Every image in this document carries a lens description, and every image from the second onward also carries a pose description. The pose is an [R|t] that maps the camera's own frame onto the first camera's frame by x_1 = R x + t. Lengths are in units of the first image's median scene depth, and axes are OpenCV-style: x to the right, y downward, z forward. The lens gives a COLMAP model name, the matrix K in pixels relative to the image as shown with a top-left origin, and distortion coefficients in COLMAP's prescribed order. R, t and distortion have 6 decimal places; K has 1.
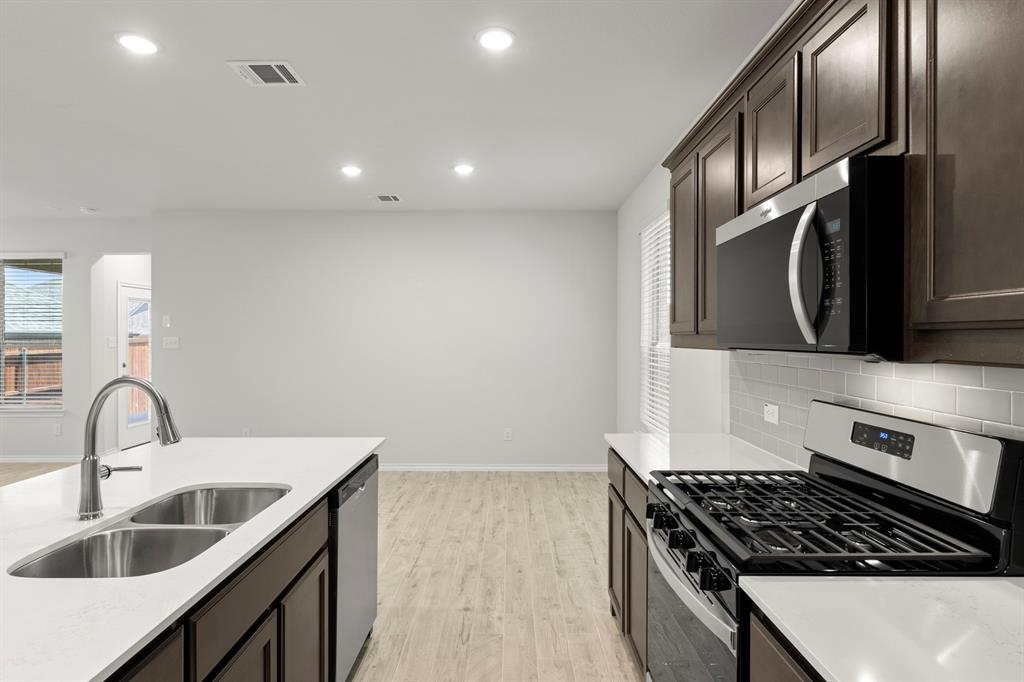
lens RADIAL K [[547.9, 0, 519.2], [0, 547.9, 337.4], [0, 0, 1]] dist [0.000998, 0.000663]
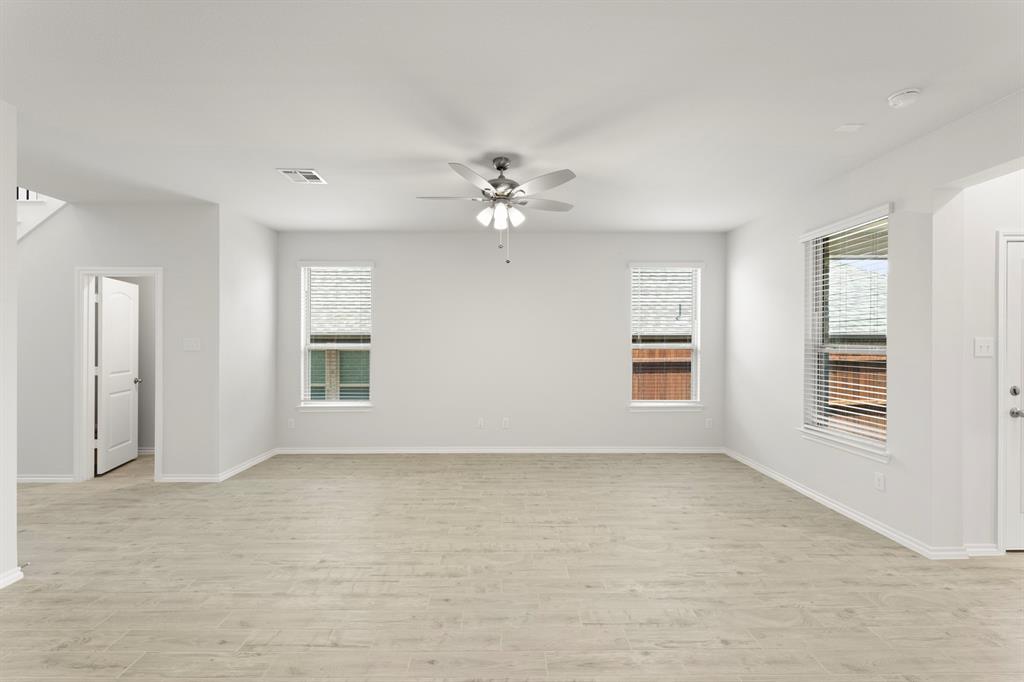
lens RADIAL K [[437.8, 0, 512.0], [0, 437.8, 341.0], [0, 0, 1]] dist [0.000305, 0.000038]
pose [[0.005688, -0.011261, -0.999920, -0.620745], [-0.006724, 0.999914, -0.011299, 0.000409], [0.999961, 0.006787, 0.005612, 1.015633]]
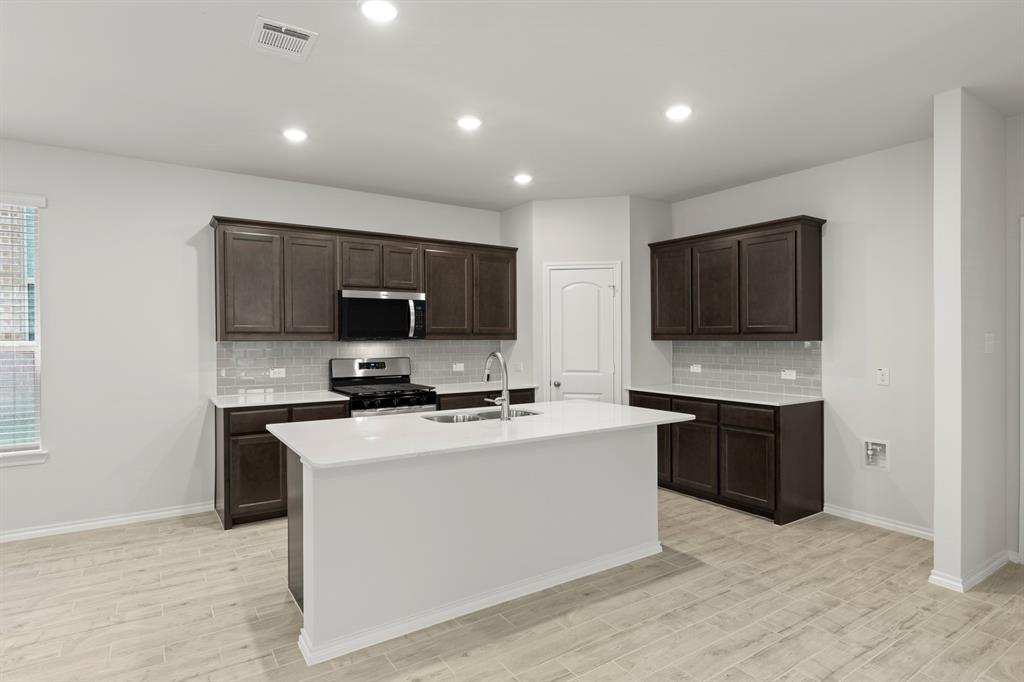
lens RADIAL K [[547.9, 0, 519.2], [0, 547.9, 337.4], [0, 0, 1]] dist [0.000998, 0.000663]
pose [[-0.548709, -0.011626, 0.835932, -1.173957], [-0.001281, 0.999914, 0.013066, -0.002335], [-0.836012, 0.006098, -0.548677, 0.964882]]
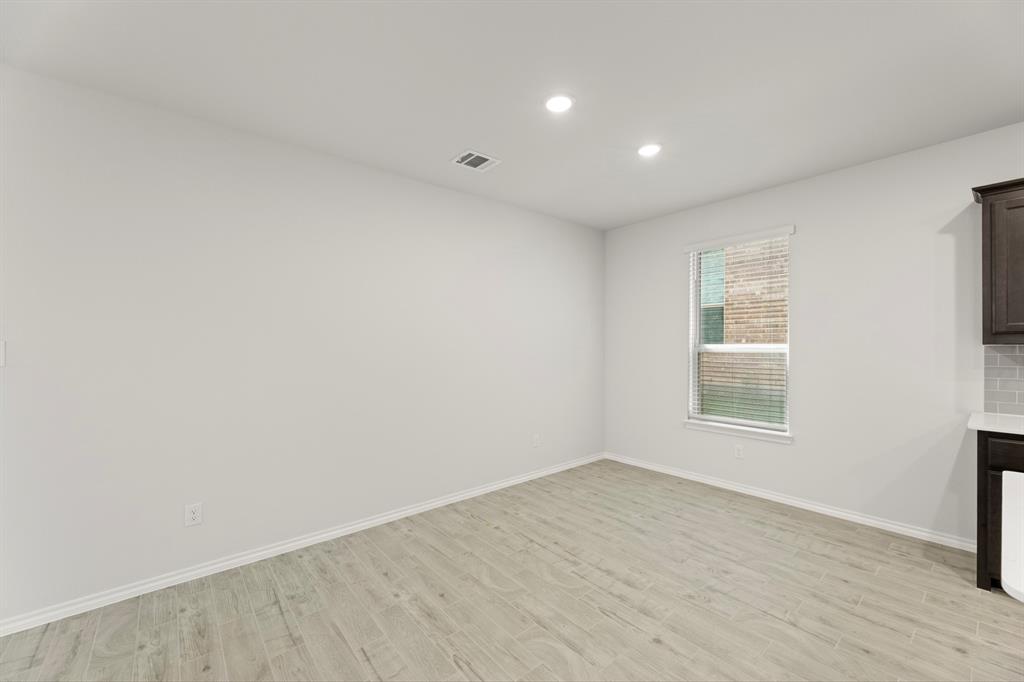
lens RADIAL K [[409.2, 0, 504.6], [0, 409.2, 350.3], [0, 0, 1]] dist [0.009769, -0.002807]
pose [[0.777426, -0.024627, 0.628492, -0.889368], [0.017128, 0.999692, 0.017985, 0.005424], [-0.628741, -0.003218, 0.777608, 0.812727]]
